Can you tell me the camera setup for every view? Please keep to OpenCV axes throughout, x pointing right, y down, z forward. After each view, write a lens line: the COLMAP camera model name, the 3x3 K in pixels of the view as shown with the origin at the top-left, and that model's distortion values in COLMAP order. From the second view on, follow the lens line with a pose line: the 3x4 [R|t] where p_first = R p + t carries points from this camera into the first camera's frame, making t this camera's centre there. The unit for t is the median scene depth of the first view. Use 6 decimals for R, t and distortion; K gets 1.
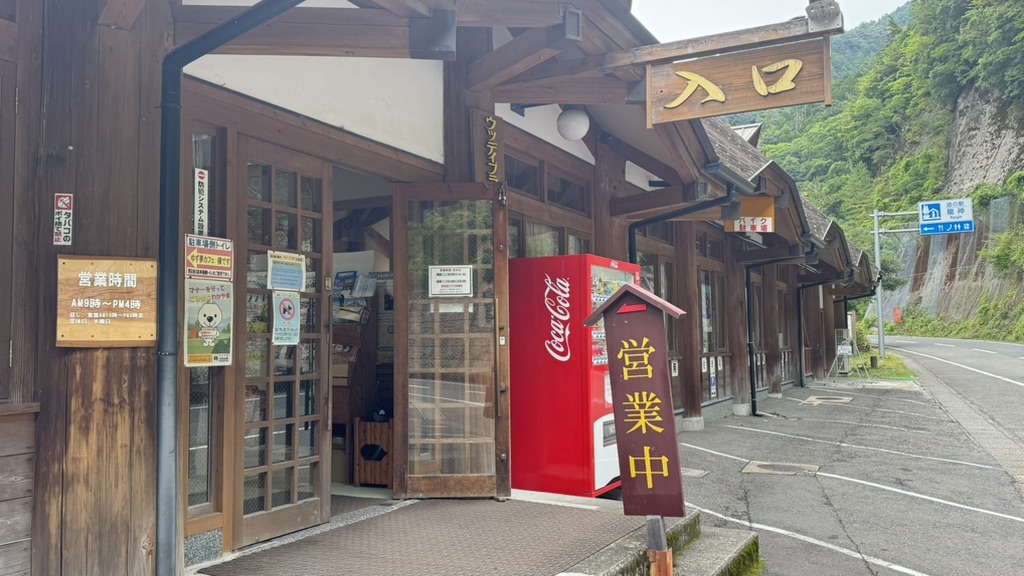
lens RADIAL K [[831.5, 0, 512.4], [0, 831.5, 289.3], [0, 0, 1]] dist [0.123228, -0.208737]
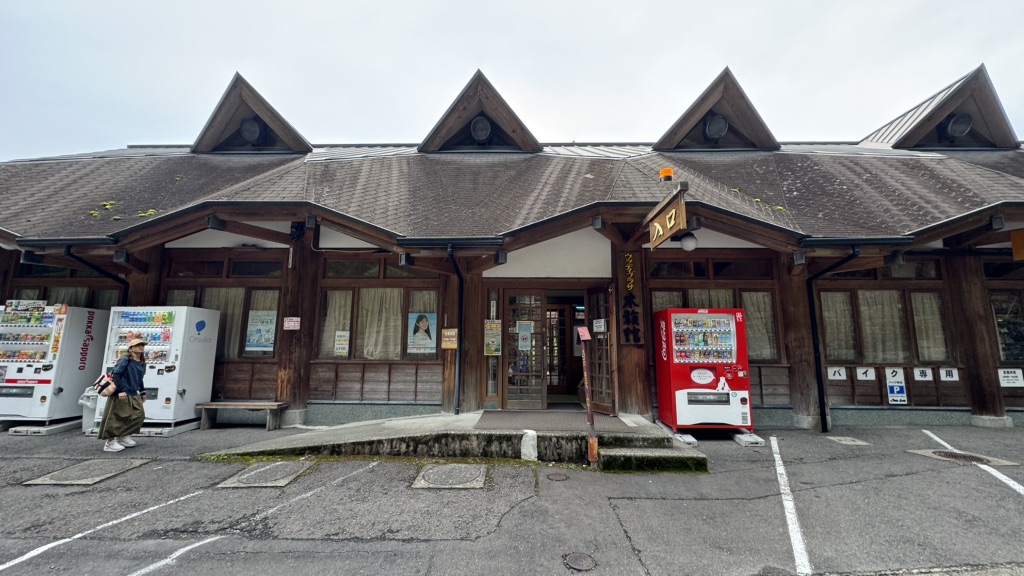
lens RADIAL K [[406.1, 0, 512.4], [0, 406.1, 288.7], [0, 0, 1]] dist [-0.001386, -0.000437]
pose [[0.440296, -0.118216, -0.890036, 0.153875], [0.046035, 0.992963, -0.109114, 0.000118], [0.896672, 0.007070, 0.442640, 0.036438]]
